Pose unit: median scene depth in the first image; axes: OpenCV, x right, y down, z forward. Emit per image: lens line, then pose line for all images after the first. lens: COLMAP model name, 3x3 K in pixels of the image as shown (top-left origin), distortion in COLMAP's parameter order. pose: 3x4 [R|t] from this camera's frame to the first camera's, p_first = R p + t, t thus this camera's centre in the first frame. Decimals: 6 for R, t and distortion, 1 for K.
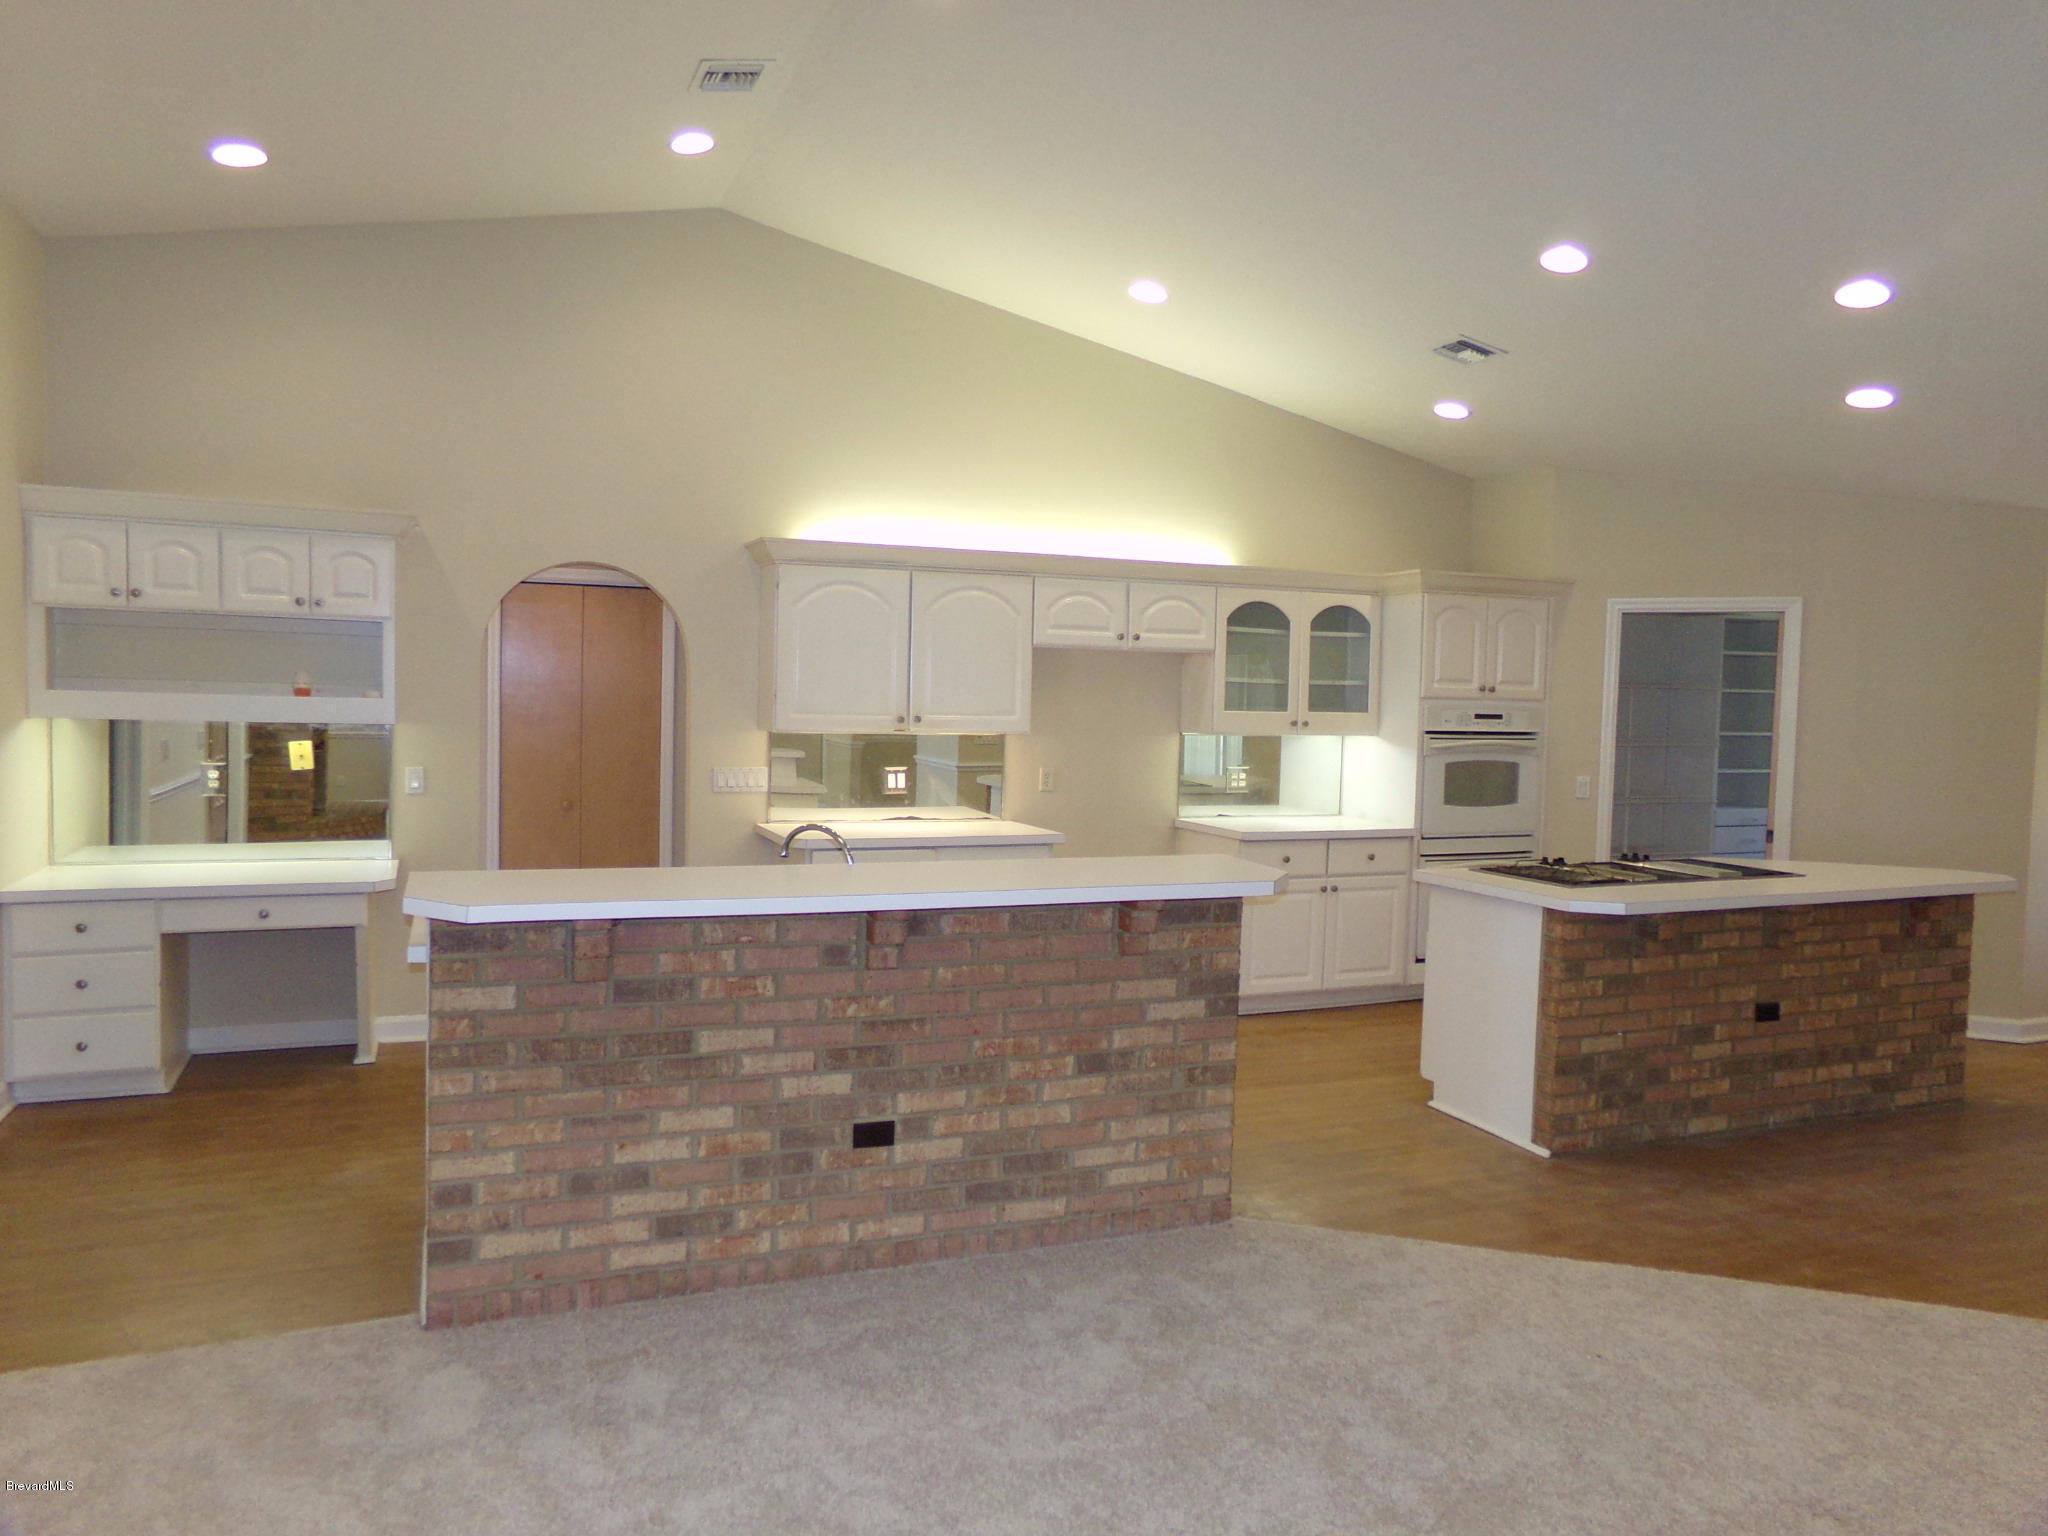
lens RADIAL K [[1411.8, 0, 1029.2], [0, 1411.8, 776.8], [0, 0, 1]] dist [-0.022989, 0.044355]
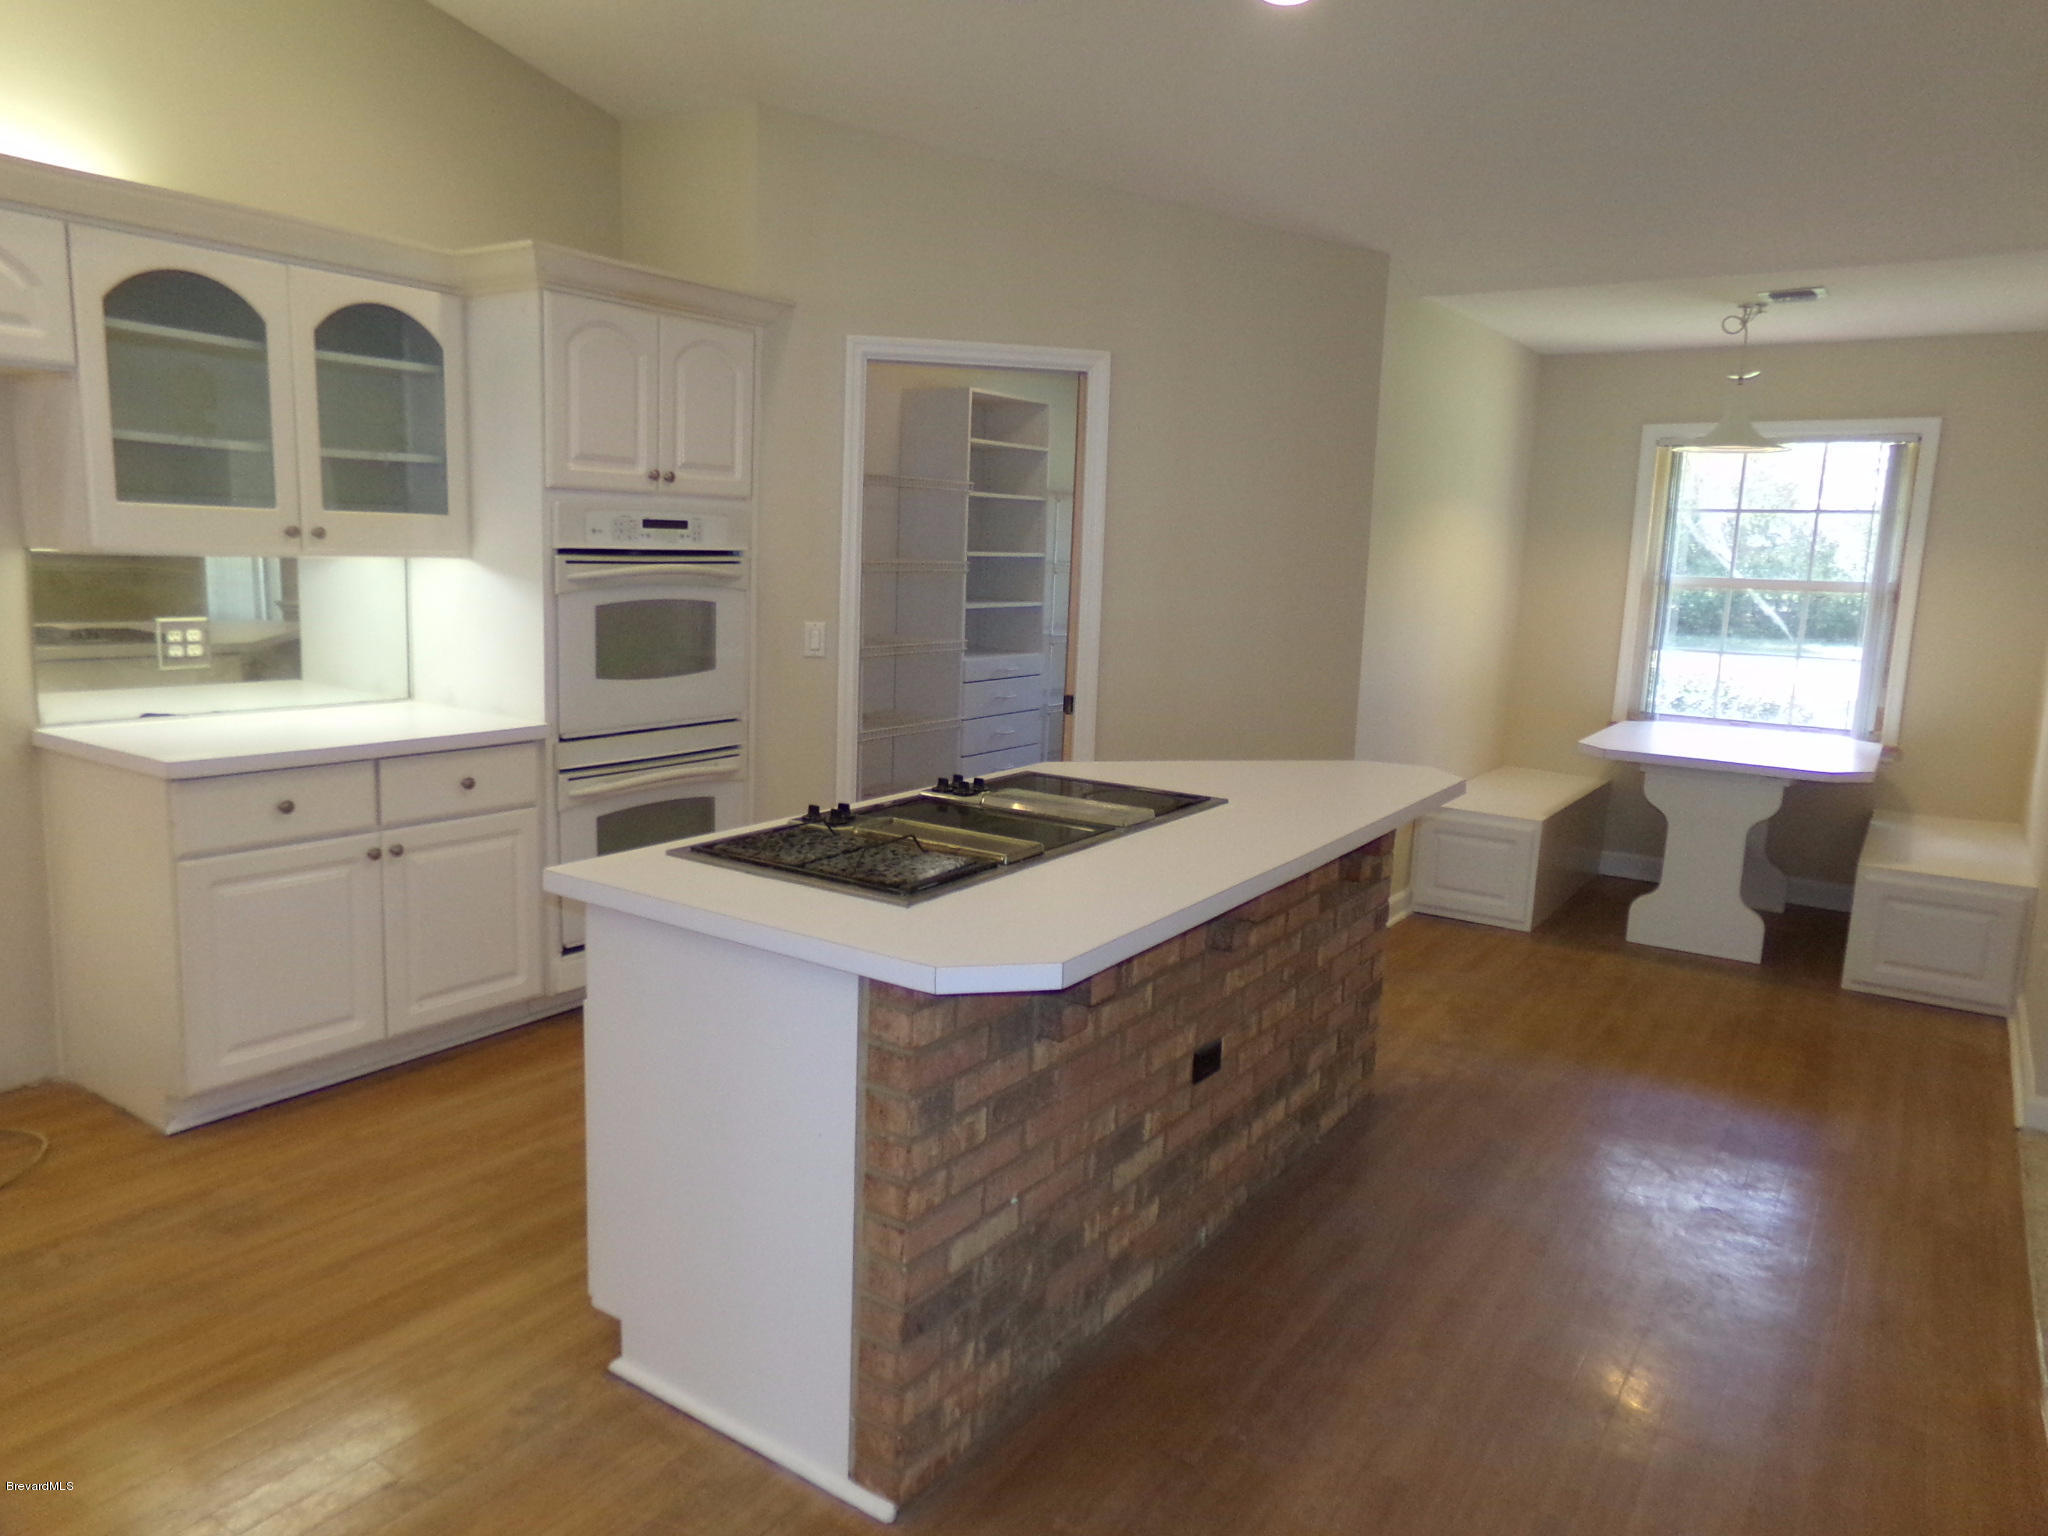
lens RADIAL K [[1411.8, 0, 1050.3], [0, 1411.8, 765.0], [0, 0, 1]] dist [-0.022989, 0.044355]
pose [[0.819918, -0.080088, 0.566851, 0.150475], [0.009469, 0.991928, 0.126449, -0.020867], [-0.572403, -0.098311, 0.814058, 0.542499]]
